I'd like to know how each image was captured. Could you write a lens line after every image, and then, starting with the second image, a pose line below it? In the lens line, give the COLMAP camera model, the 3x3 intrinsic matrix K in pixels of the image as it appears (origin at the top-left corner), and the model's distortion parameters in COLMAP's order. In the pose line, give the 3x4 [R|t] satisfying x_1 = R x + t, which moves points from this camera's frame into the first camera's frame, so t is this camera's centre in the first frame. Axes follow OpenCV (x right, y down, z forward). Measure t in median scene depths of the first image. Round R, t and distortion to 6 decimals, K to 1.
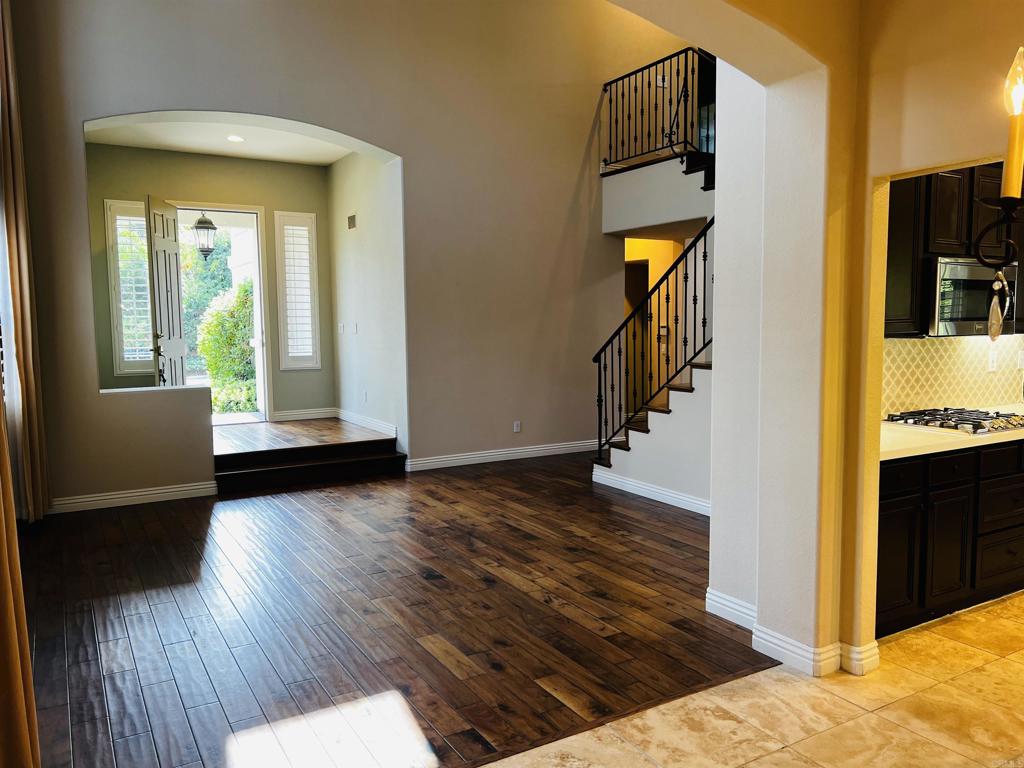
lens RADIAL K [[780.2, 0, 516.6], [0, 780.2, 385.1], [0, 0, 1]] dist [0.066673, -0.065607]
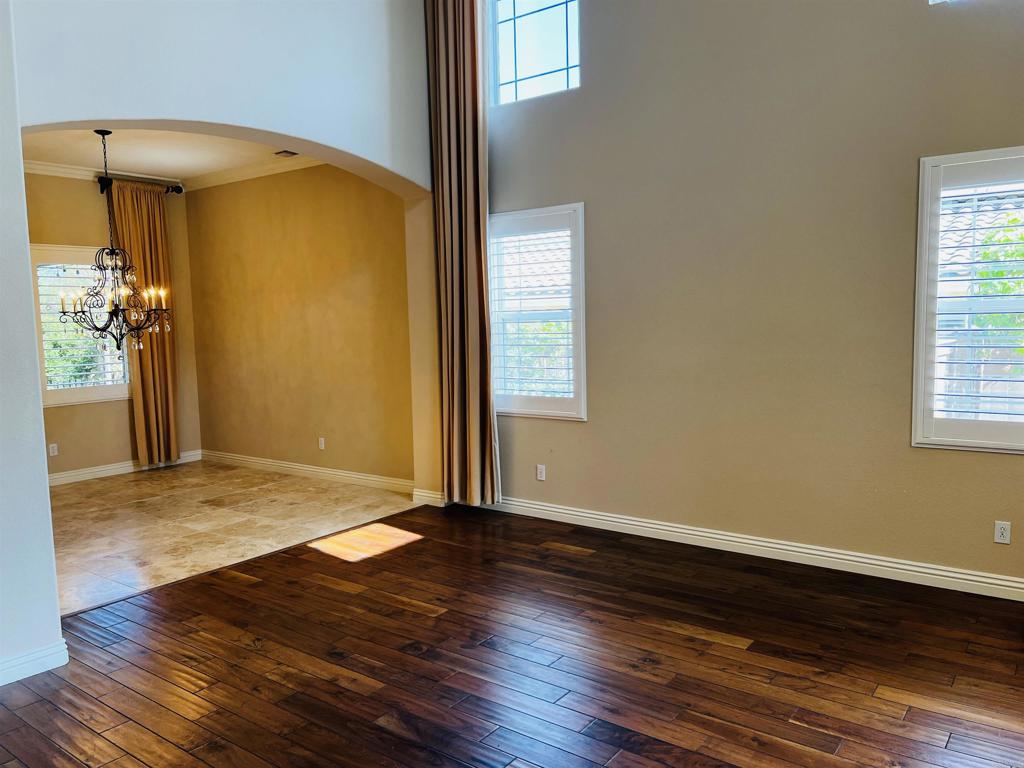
lens RADIAL K [[780.2, 0, 512.1], [0, 780.2, 385.4], [0, 0, 1]] dist [0.066673, -0.065607]
pose [[-0.926978, 0.075543, -0.367430, 0.080355], [0.009987, 0.984135, 0.177142, -0.176796], [0.374982, 0.160537, -0.913026, 1.922022]]
